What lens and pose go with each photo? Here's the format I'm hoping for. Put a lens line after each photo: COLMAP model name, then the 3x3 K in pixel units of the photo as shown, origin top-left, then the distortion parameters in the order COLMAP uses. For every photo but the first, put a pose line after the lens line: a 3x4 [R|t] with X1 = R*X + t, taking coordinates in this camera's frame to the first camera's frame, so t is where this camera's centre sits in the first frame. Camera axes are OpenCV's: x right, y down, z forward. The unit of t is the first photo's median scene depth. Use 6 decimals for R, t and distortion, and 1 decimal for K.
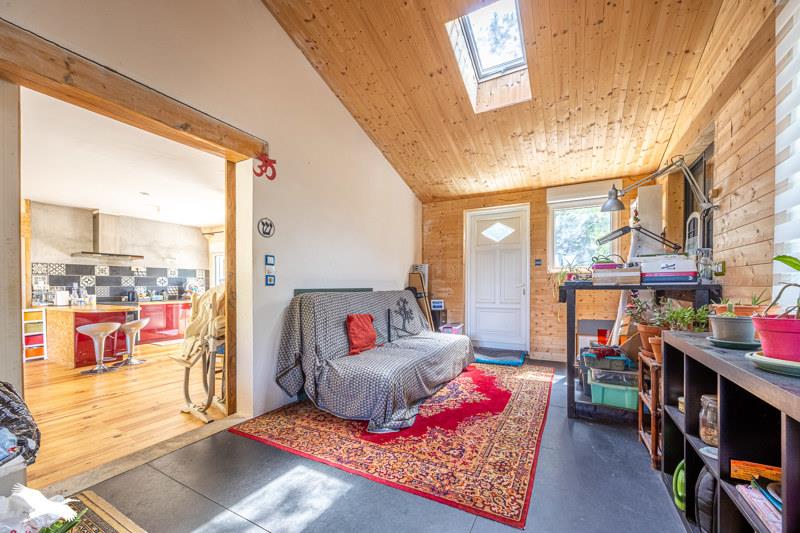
lens RADIAL K [[309.3, 0, 400.0], [0, 309.3, 284.6], [0, 0, 1]] dist [-0.000096, 0.000038]
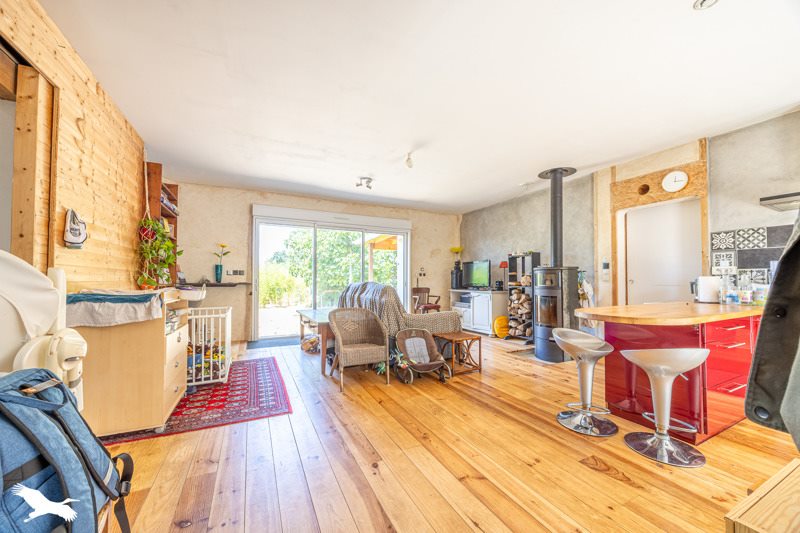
lens RADIAL K [[306.2, 0, 403.2], [0, 306.2, 271.6], [0, 0, 1]] dist [-0.001023, -0.000192]
pose [[-0.557790, -0.014364, -0.829858, -0.263273], [0.011199, 0.999629, -0.024830, 0.015660], [0.829907, -0.023143, -0.557422, 0.706232]]
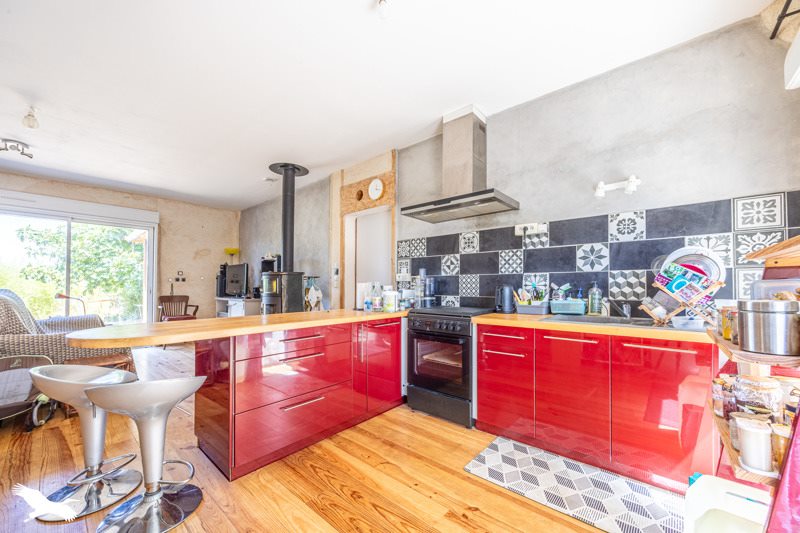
lens RADIAL K [[309.3, 0, 400.0], [0, 309.3, 284.6], [0, 0, 1]] dist [-0.000096, 0.000038]
pose [[-0.198744, 0.007493, -0.980023, -0.455745], [0.012300, 0.999911, 0.005151, 0.017291], [0.979974, -0.011030, -0.198818, 0.979146]]
